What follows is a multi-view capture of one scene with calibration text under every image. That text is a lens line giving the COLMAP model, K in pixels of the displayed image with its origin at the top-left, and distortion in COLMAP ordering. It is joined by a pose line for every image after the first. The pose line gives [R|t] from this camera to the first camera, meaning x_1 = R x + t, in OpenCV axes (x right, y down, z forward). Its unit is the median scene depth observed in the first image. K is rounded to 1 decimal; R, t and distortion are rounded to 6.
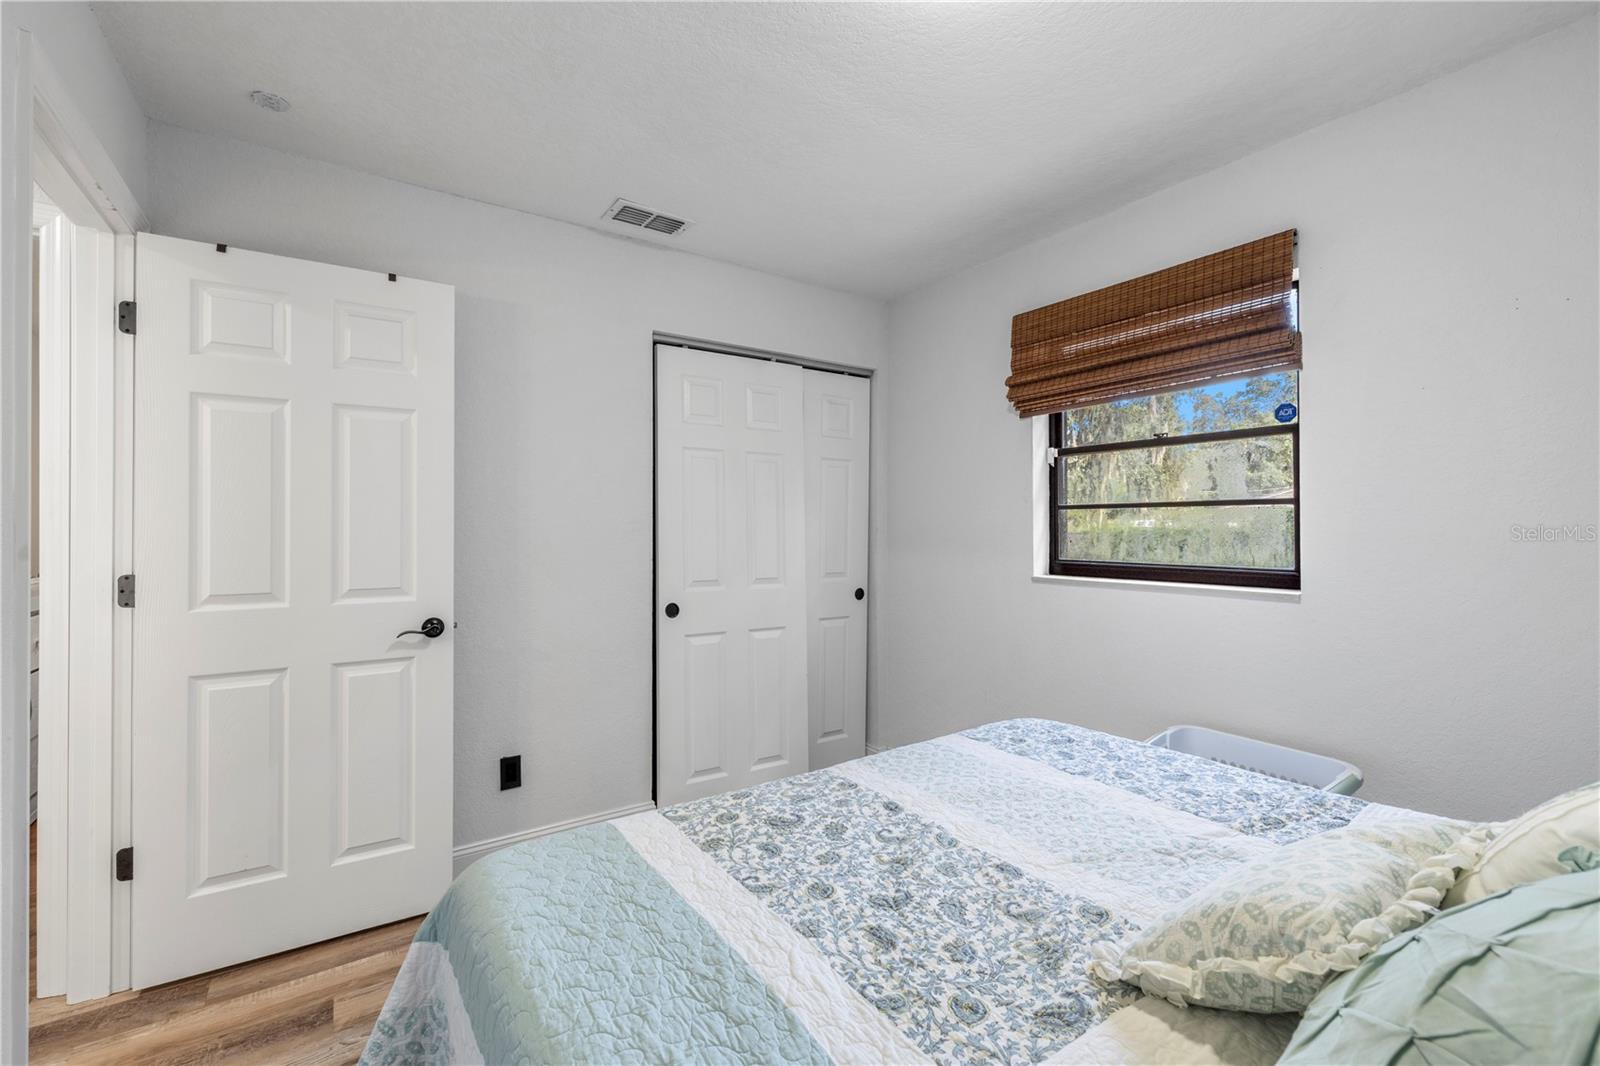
lens RADIAL K [[673.3, 0, 796.8], [0, 673.3, 528.8], [0, 0, 1]] dist [0.002126, 0.000519]
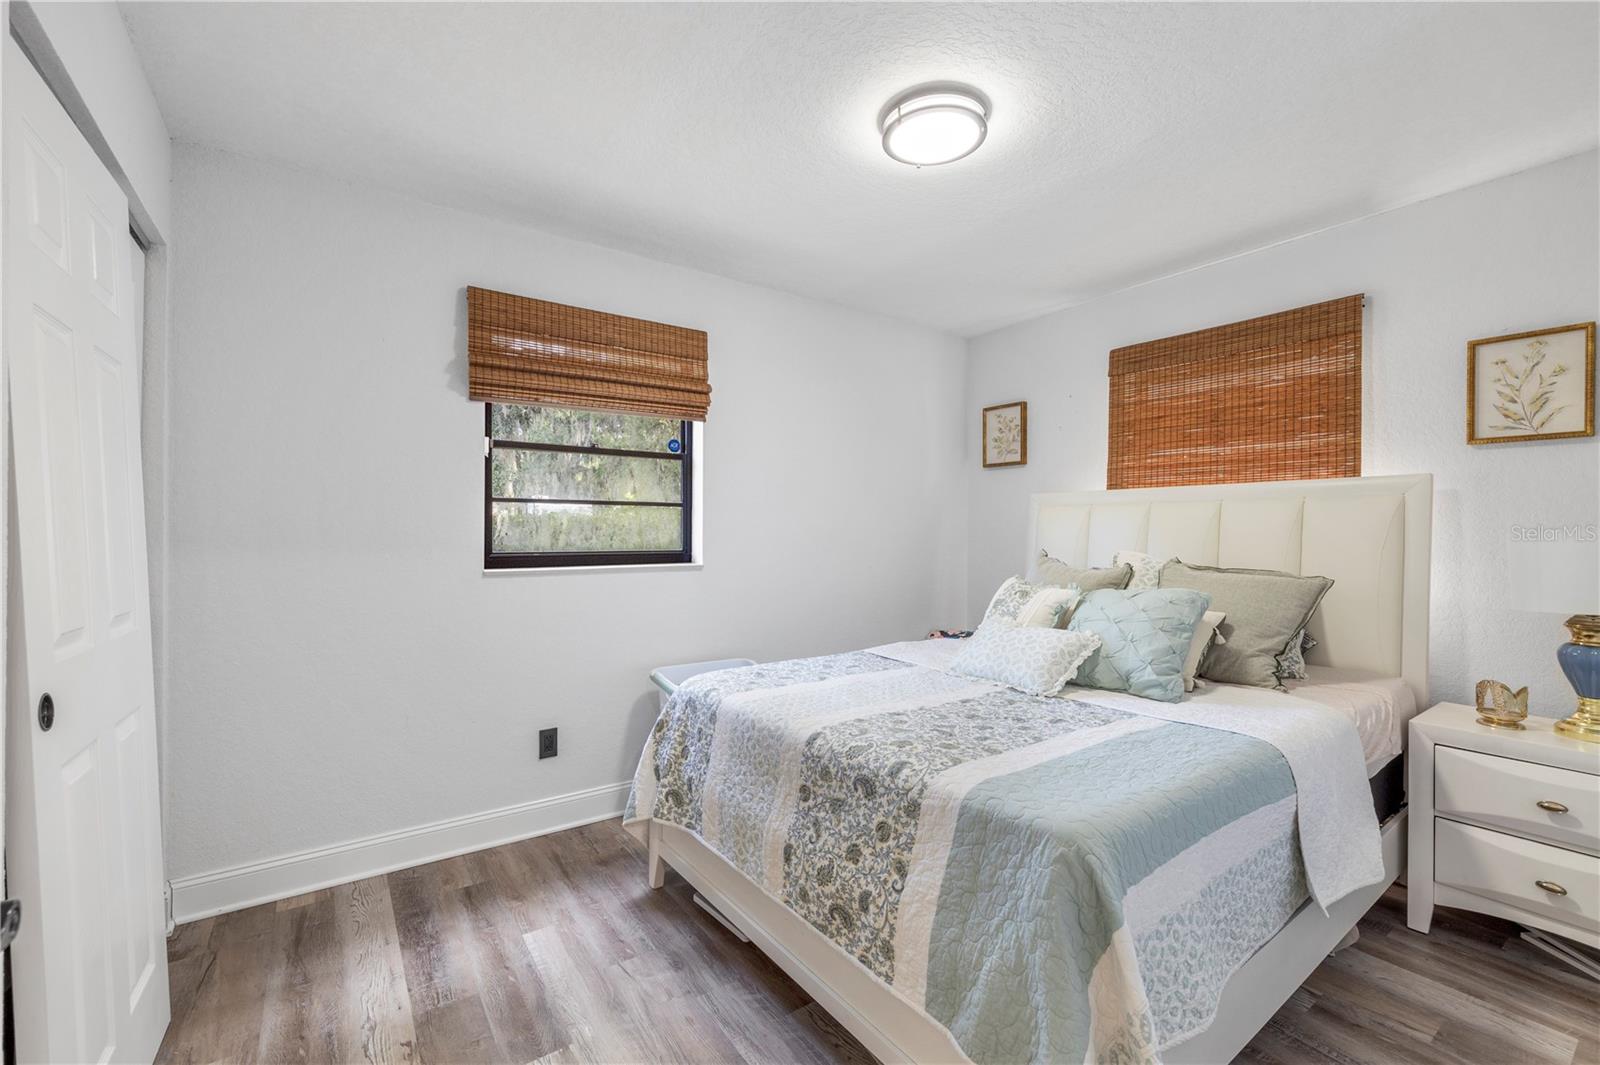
lens RADIAL K [[673.3, 0, 790.3], [0, 673.3, 534.1], [0, 0, 1]] dist [0.002126, 0.000519]
pose [[-0.004779, -0.006481, 0.999968, -0.665198], [-0.000585, 0.999979, 0.006479, 0.013522], [-0.999988, -0.000554, -0.004783, 0.640770]]
